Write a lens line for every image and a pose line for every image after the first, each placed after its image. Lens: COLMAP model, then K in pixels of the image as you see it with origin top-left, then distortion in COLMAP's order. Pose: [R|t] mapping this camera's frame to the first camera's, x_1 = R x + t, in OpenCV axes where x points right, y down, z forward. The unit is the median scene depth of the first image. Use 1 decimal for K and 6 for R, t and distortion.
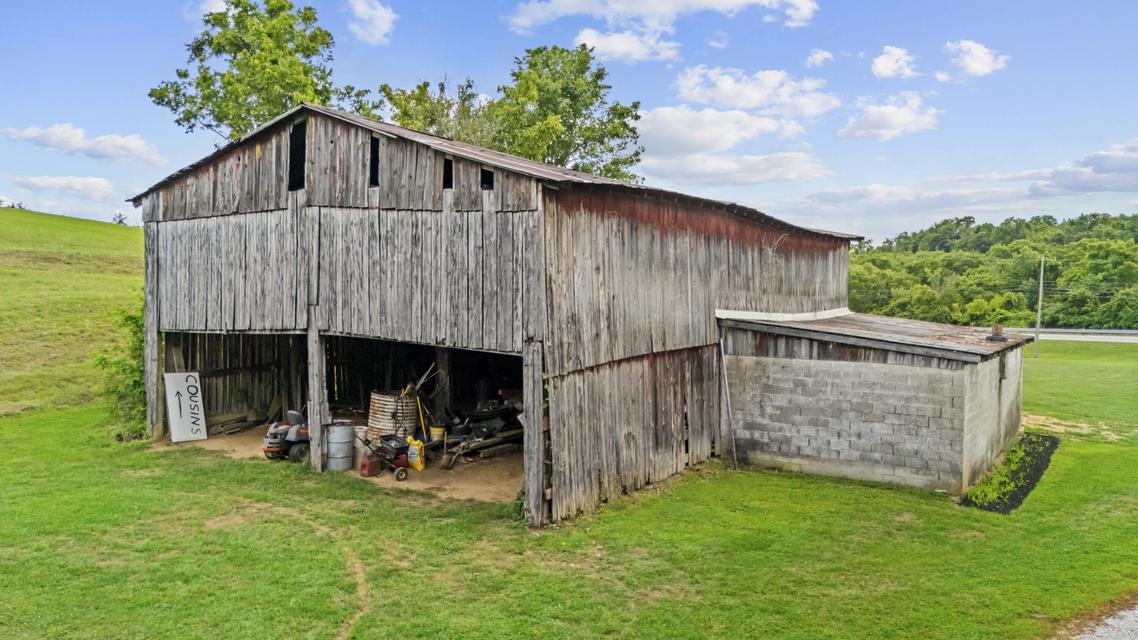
lens RADIAL K [[883.1, 0, 603.2], [0, 883.1, 344.0], [0, 0, 1]] dist [0.079297, -0.067963]
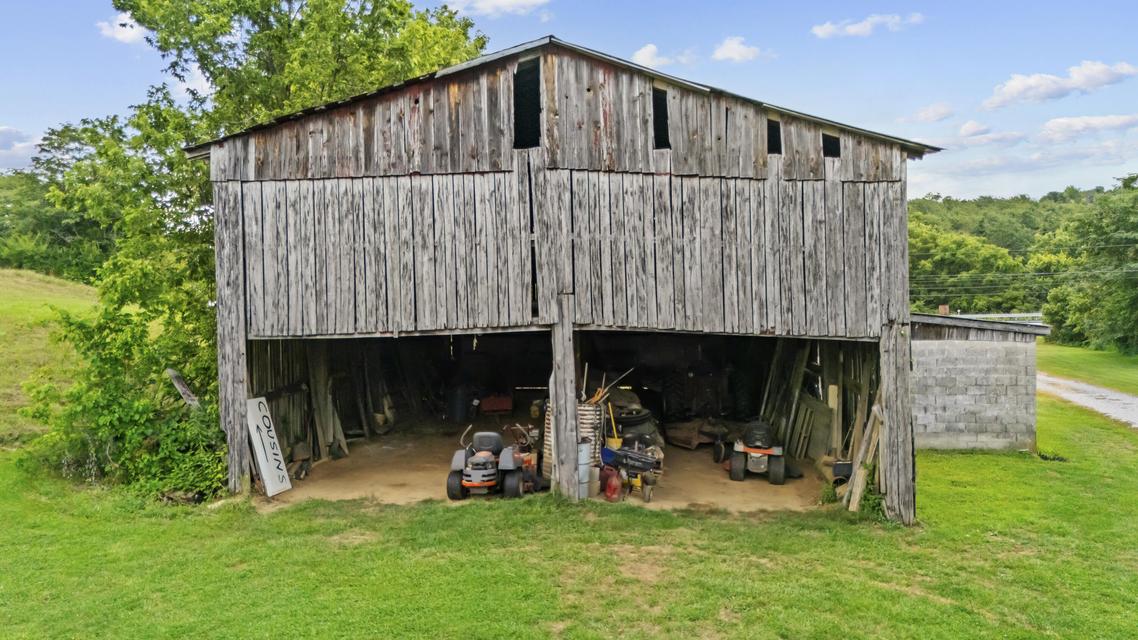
lens RADIAL K [[883.1, 0, 623.9], [0, 883.1, 348.6], [0, 0, 1]] dist [0.079297, -0.067963]
pose [[0.869300, -0.048128, 0.491936, -0.673207], [0.047552, 0.998775, 0.013685, -0.003095], [-0.491992, 0.011496, 0.870524, 0.288812]]
